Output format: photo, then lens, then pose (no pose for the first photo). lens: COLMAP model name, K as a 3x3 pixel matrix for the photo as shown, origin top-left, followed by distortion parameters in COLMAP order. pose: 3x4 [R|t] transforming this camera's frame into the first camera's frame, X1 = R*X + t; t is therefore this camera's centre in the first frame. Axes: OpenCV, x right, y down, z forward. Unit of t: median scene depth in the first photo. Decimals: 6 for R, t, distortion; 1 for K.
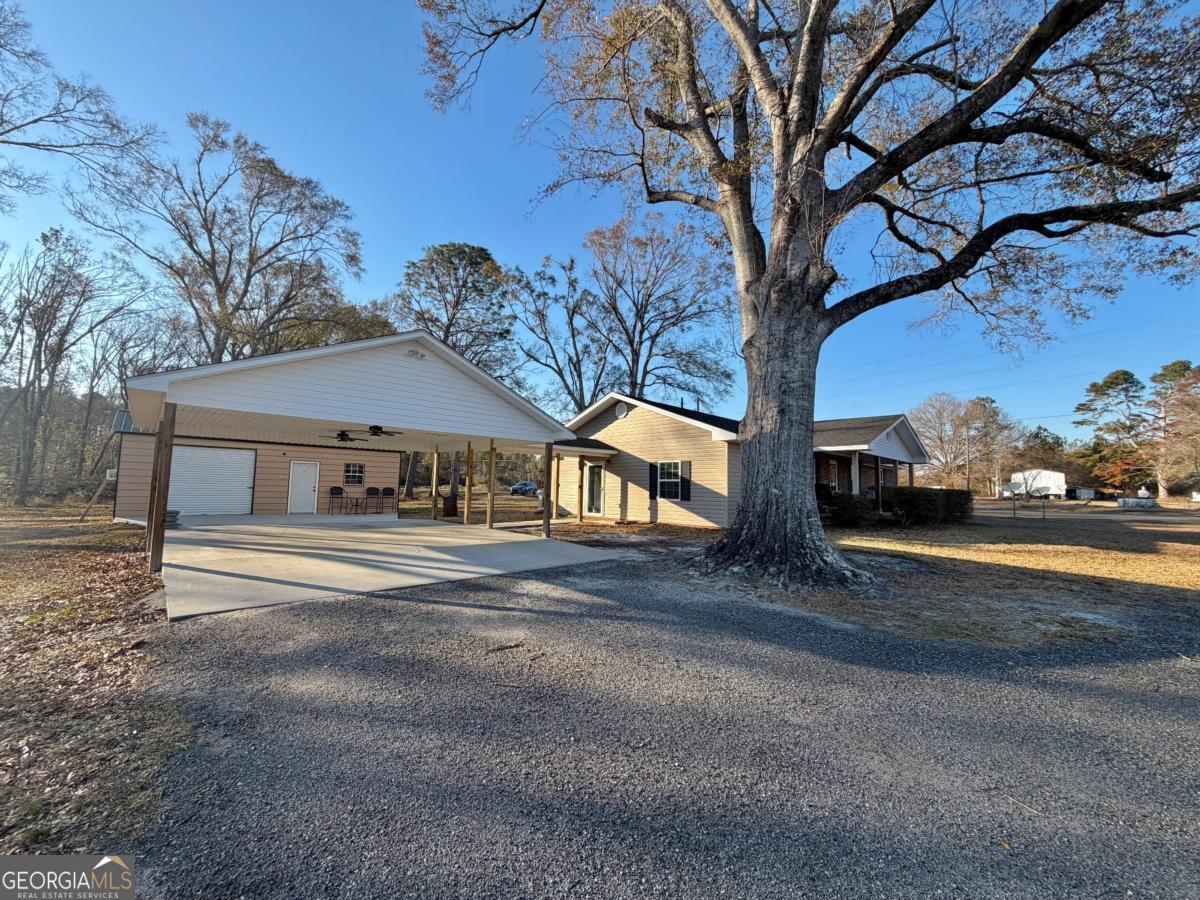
lens RADIAL K [[480.3, 0, 594.2], [0, 480.3, 451.0], [0, 0, 1]] dist [-0.001223, -0.000078]
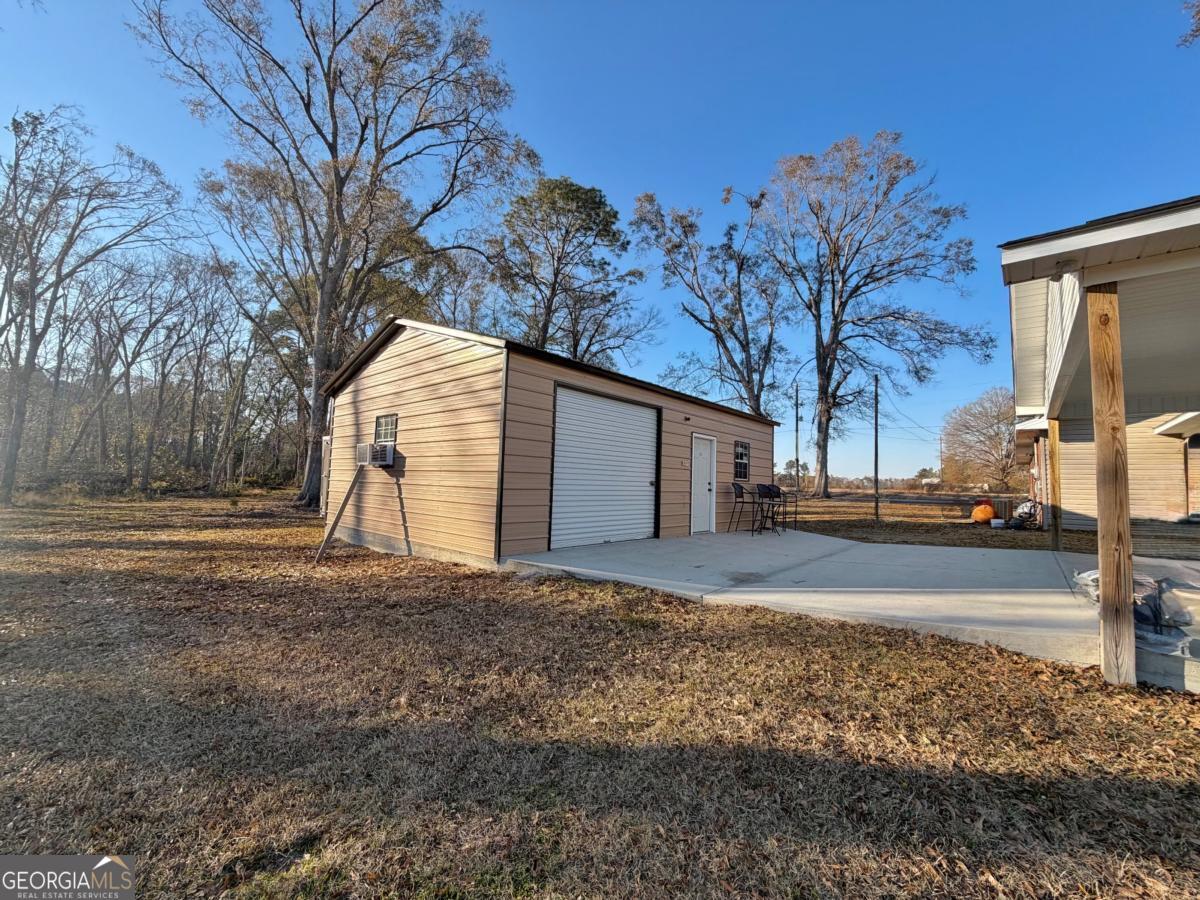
lens RADIAL K [[480.3, 0, 594.2], [0, 480.3, 451.0], [0, 0, 1]] dist [-0.001223, -0.000078]
pose [[0.996384, 0.012259, 0.084072, -0.377458], [-0.013284, 0.999844, 0.011647, 0.017289], [-0.083916, -0.012722, 0.996392, 0.233987]]
